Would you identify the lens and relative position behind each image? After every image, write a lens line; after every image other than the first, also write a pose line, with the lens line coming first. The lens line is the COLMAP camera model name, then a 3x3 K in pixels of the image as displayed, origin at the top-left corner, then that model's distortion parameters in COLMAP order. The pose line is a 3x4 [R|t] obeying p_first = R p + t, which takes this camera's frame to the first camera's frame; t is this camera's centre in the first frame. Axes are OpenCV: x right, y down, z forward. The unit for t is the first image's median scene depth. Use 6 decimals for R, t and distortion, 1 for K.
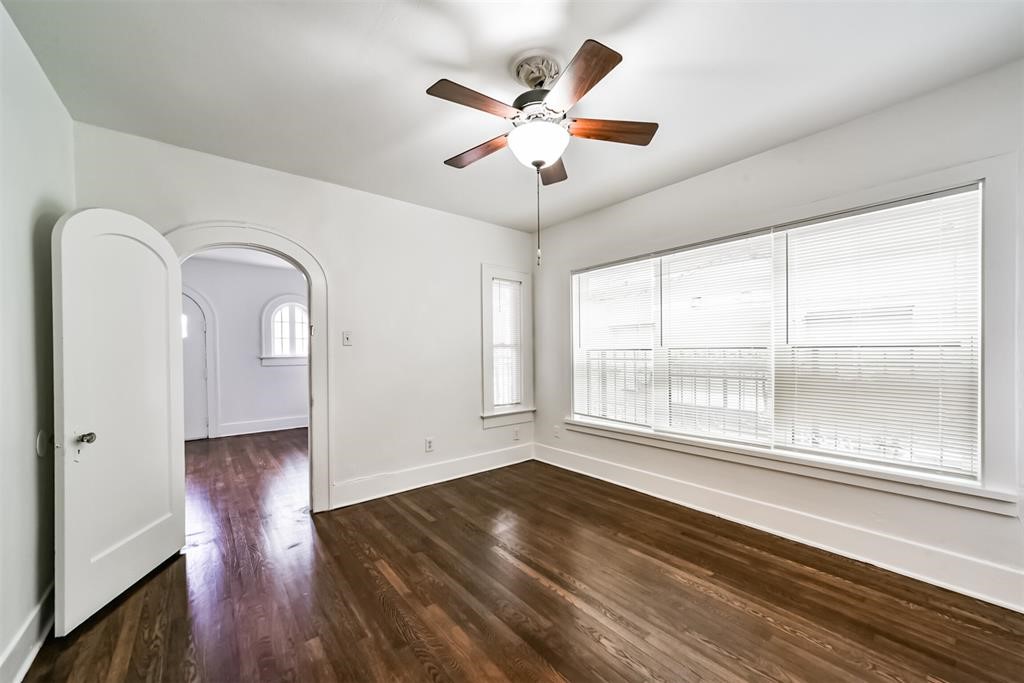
lens RADIAL K [[393.0, 0, 513.9], [0, 393.0, 350.6], [0, 0, 1]] dist [-0.008139, 0.000464]
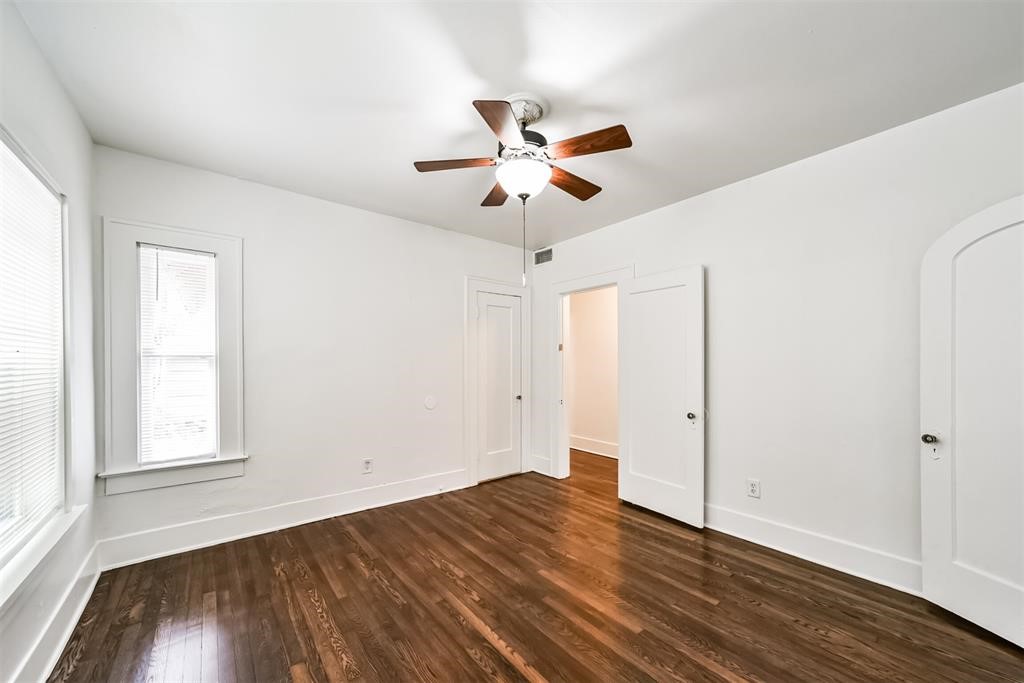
lens RADIAL K [[391.7, 0, 511.0], [0, 391.7, 360.9], [0, 0, 1]] dist [-0.001571, 0.000116]
pose [[-0.999819, 0.013443, 0.013486, 0.059919], [0.013455, 0.999909, 0.000766, -0.009868], [-0.013474, 0.000947, -0.999909, 1.428984]]
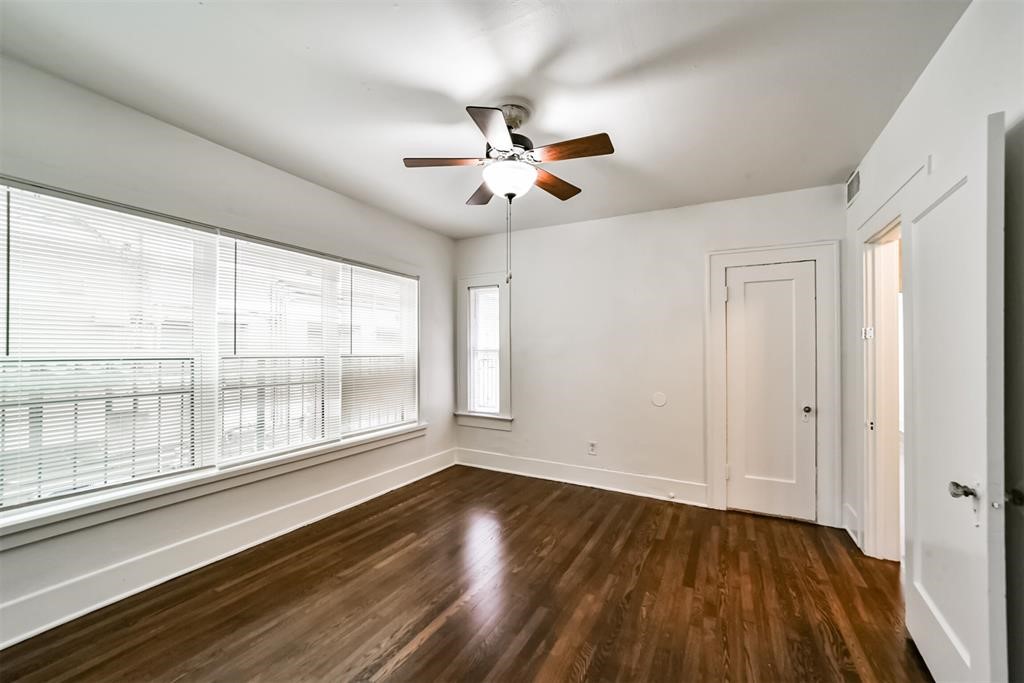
lens RADIAL K [[393.0, 0, 513.9], [0, 393.0, 350.6], [0, 0, 1]] dist [-0.008139, 0.000464]
pose [[-0.384096, 0.016213, 0.923151, -0.667717], [0.002027, 0.999858, -0.016717, -0.004887], [-0.923291, -0.004550, -0.384075, 0.974672]]
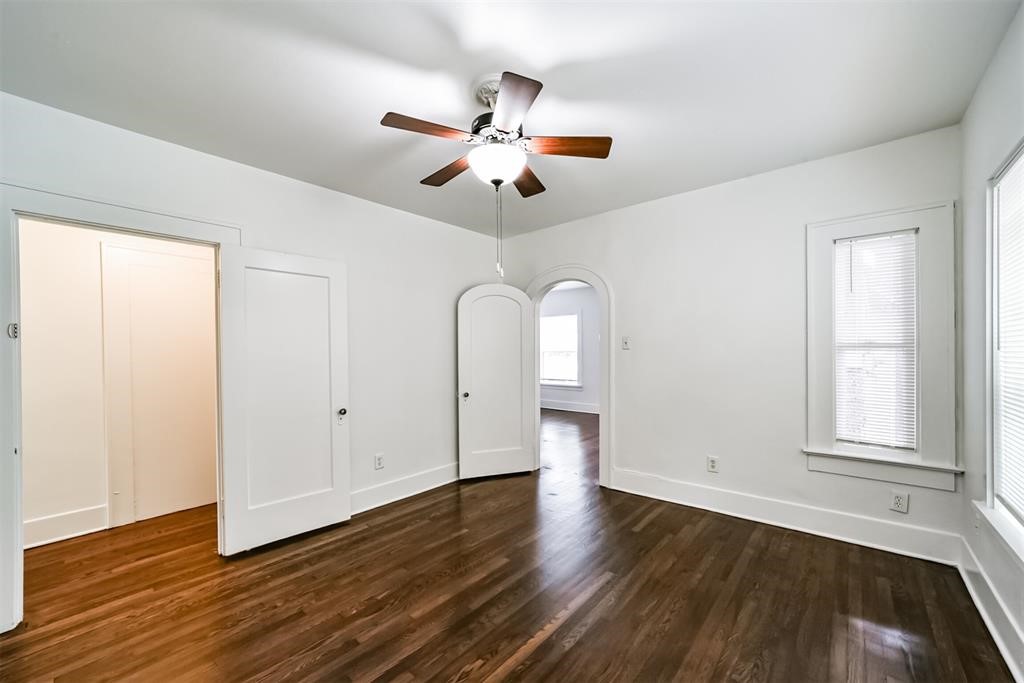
lens RADIAL K [[396.3, 0, 513.0], [0, 396.3, 352.0], [0, 0, 1]] dist [0.000356, 0.000238]
pose [[0.177103, 0.003833, -0.984185, 0.766425], [0.008325, 0.999951, 0.005392, -0.017590], [0.984157, -0.009149, 0.177062, 0.581923]]
